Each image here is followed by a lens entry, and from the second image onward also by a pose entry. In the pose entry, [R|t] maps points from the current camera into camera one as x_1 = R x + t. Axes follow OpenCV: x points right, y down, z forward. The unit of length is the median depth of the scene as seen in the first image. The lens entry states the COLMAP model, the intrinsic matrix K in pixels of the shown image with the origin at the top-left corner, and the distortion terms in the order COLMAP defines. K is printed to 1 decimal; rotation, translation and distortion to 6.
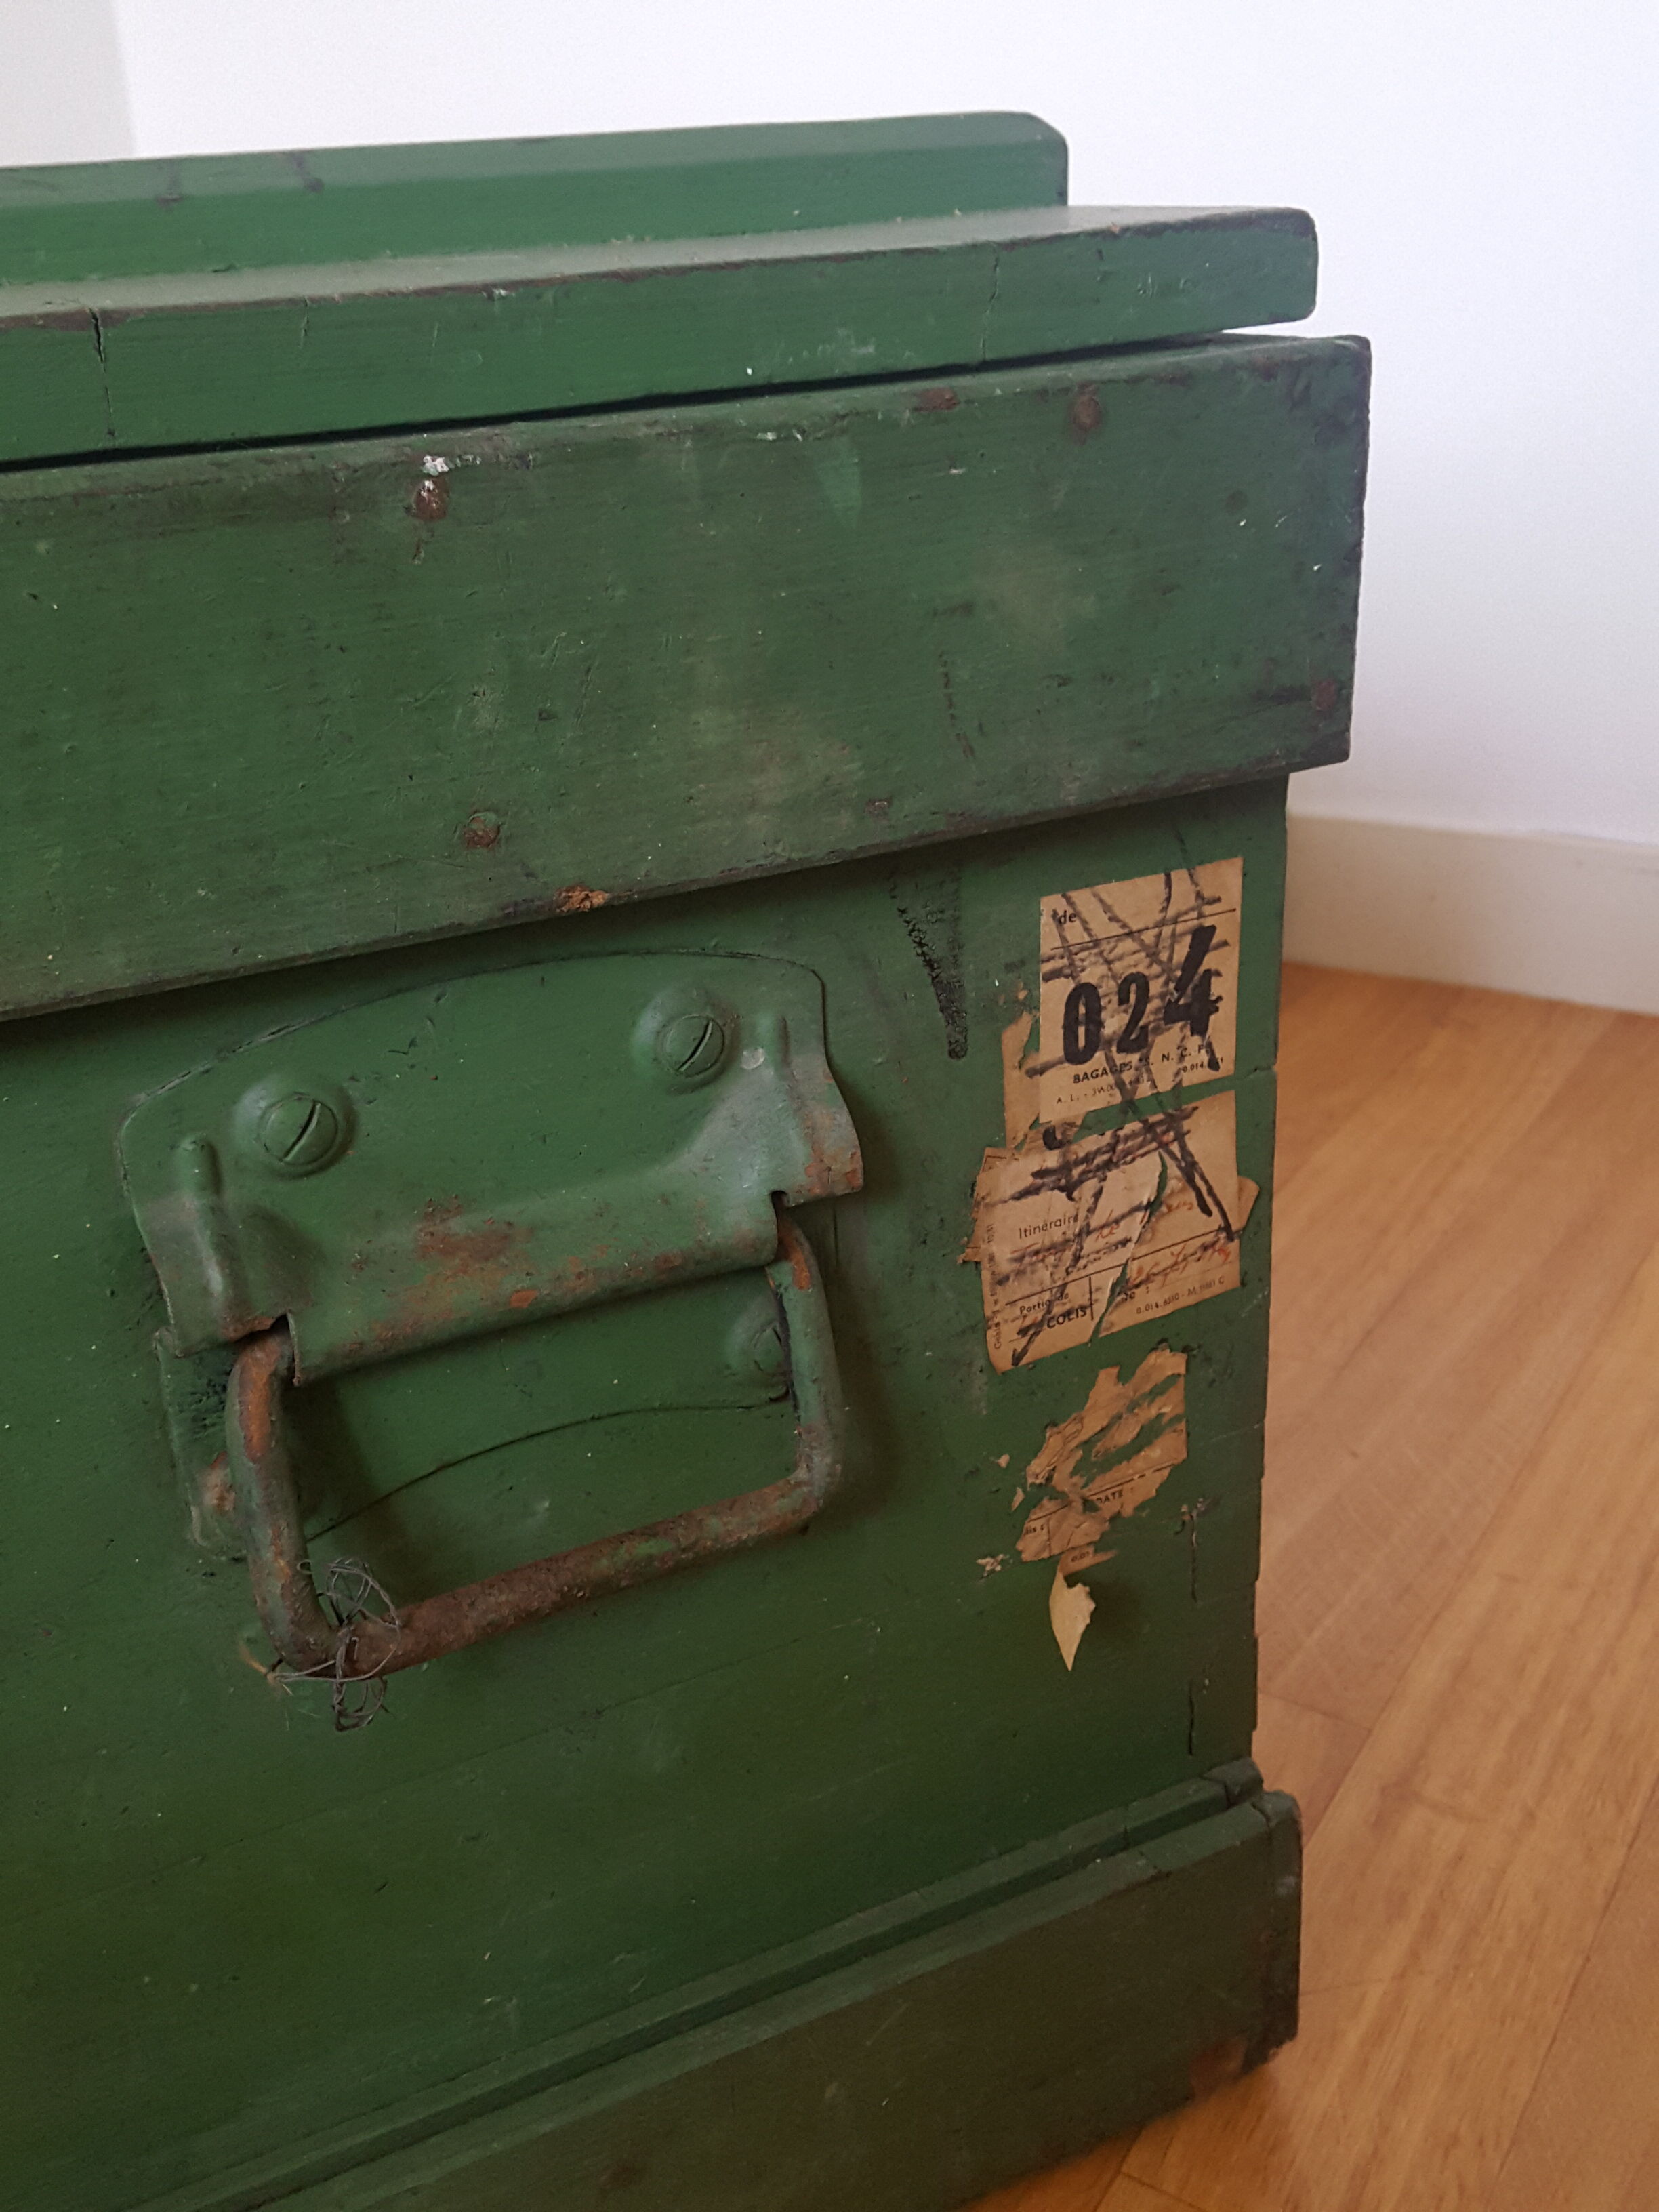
lens RADIAL K [[2118.3, 0, 792.0], [0, 2118.3, 1065.7], [0, 0, 1]] dist [0.162958, -0.347889]
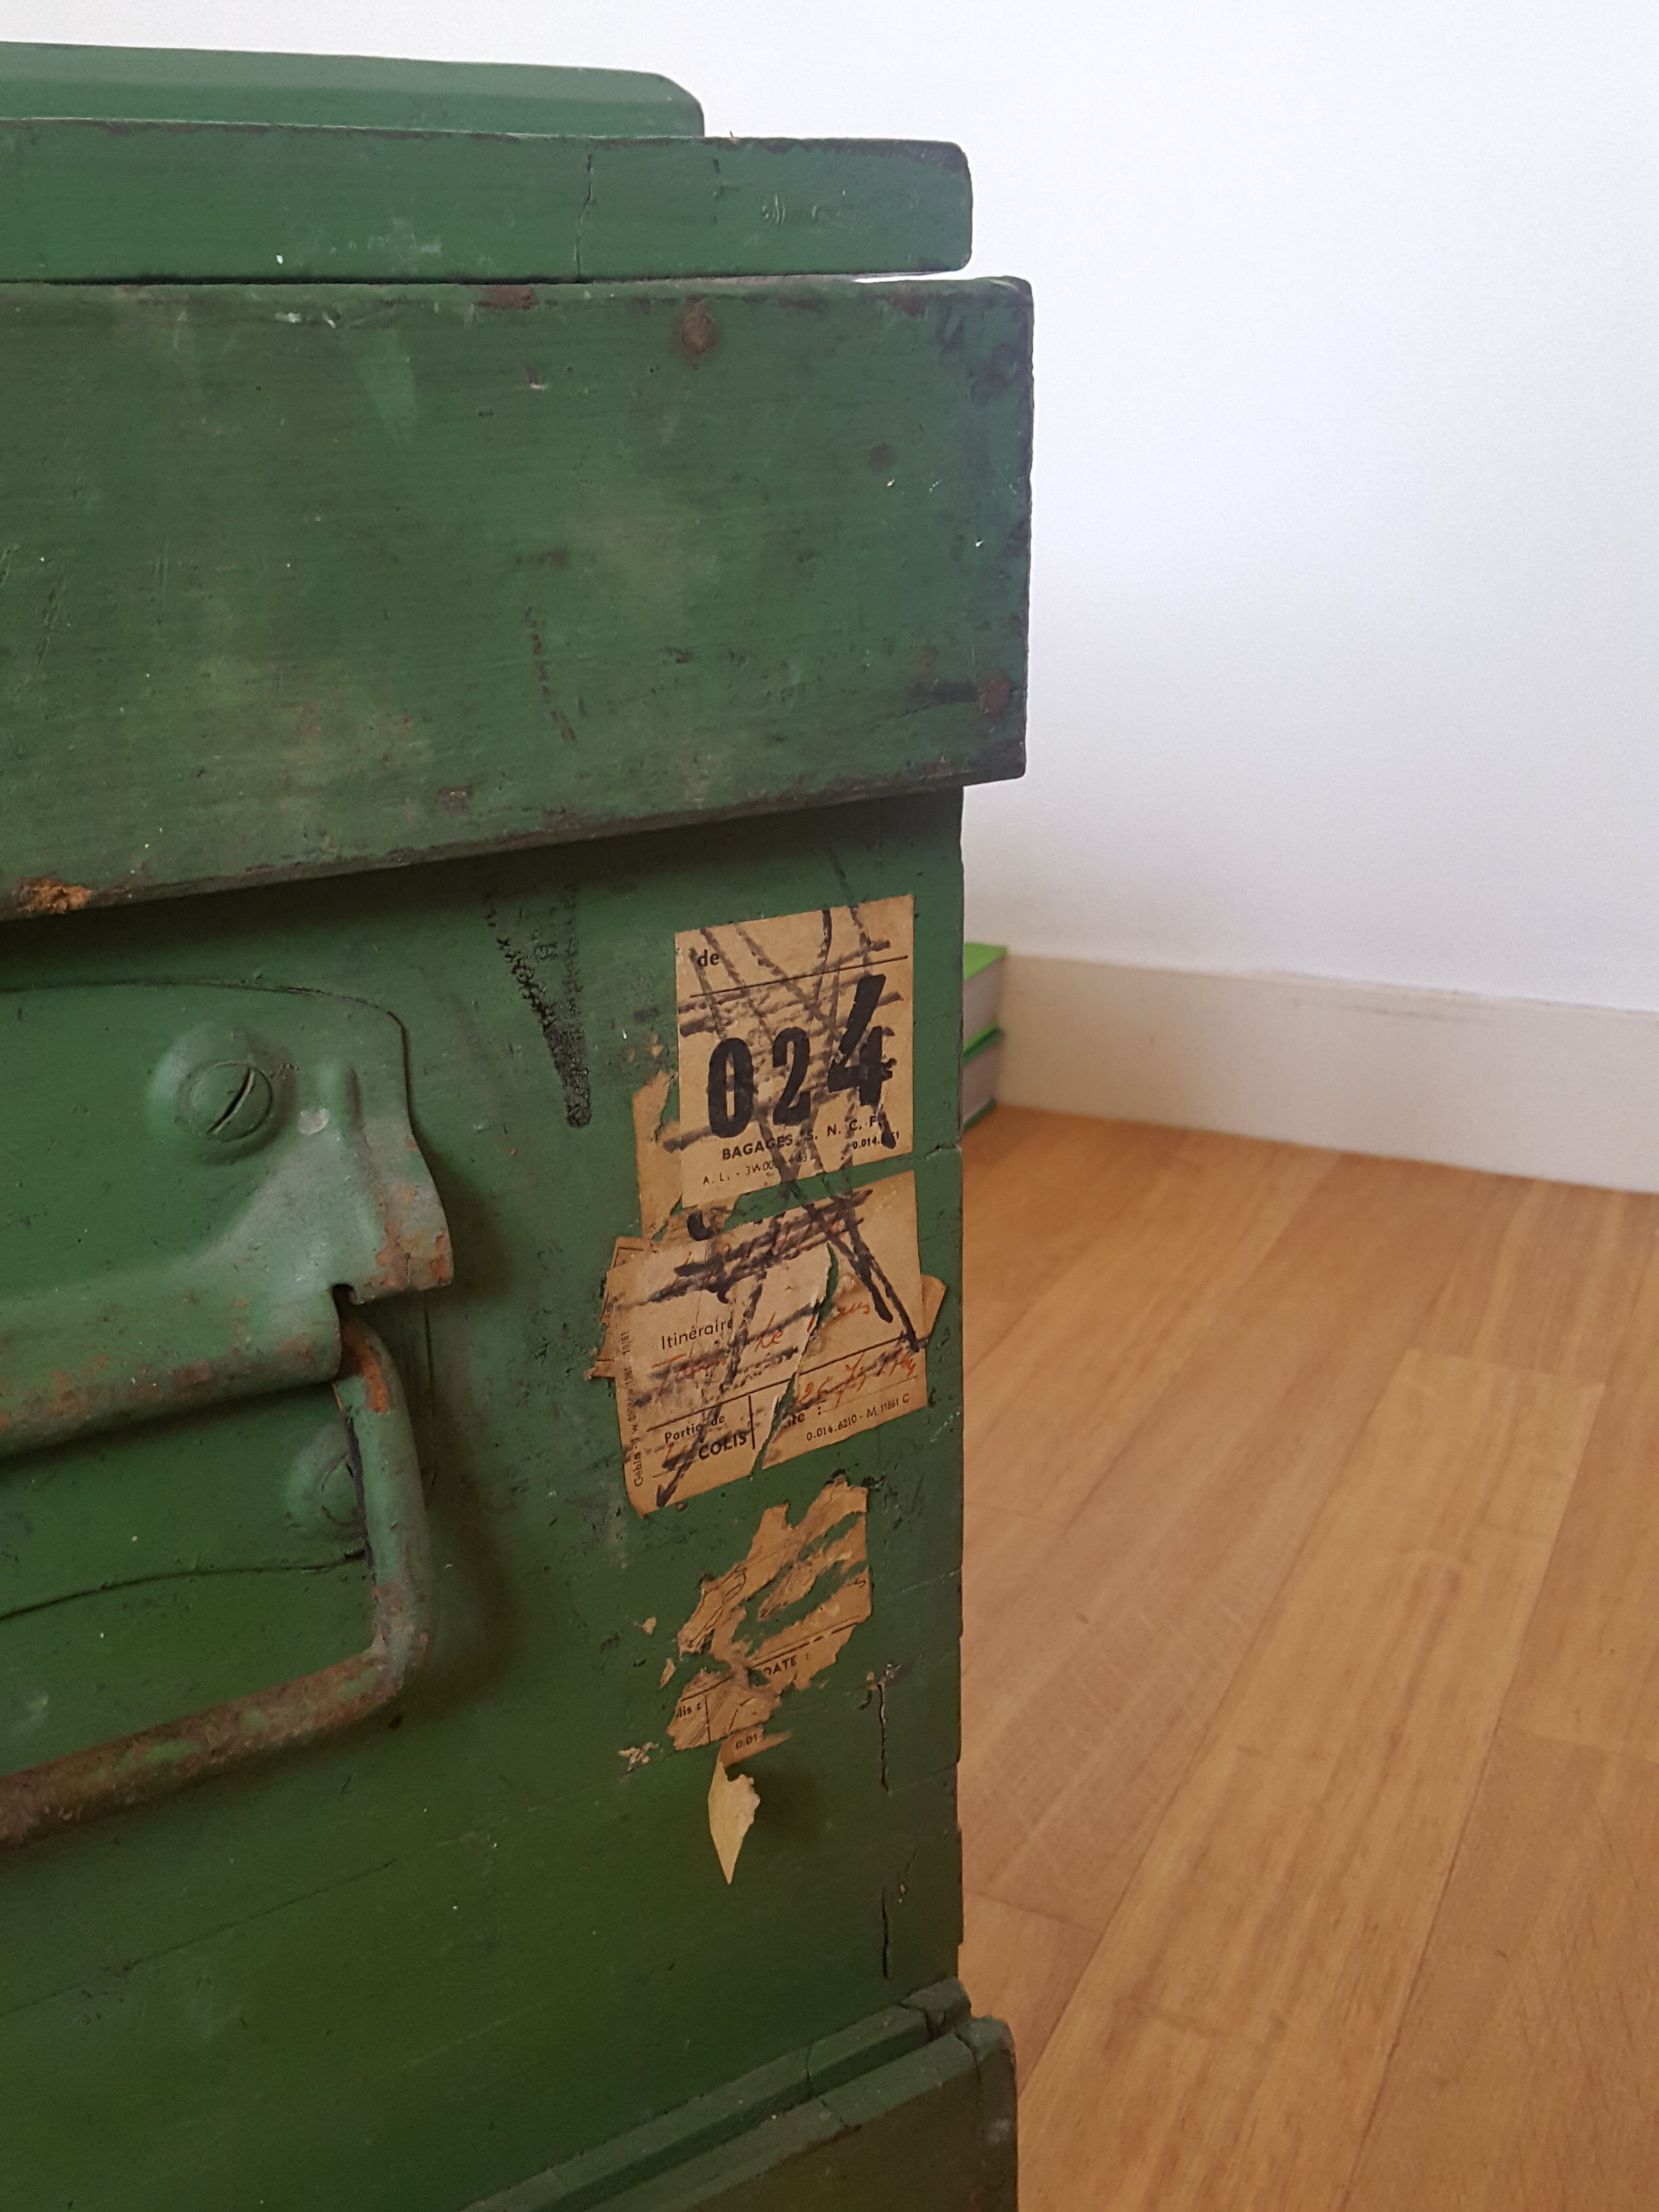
lens RADIAL K [[2118.3, 0, 792.0], [0, 2118.3, 1065.7], [0, 0, 1]] dist [0.162958, -0.347889]
pose [[0.993426, -0.005037, 0.114366, 0.064011], [0.015316, 0.995898, -0.089182, 0.046607], [-0.113448, 0.090347, 0.989428, 0.162496]]
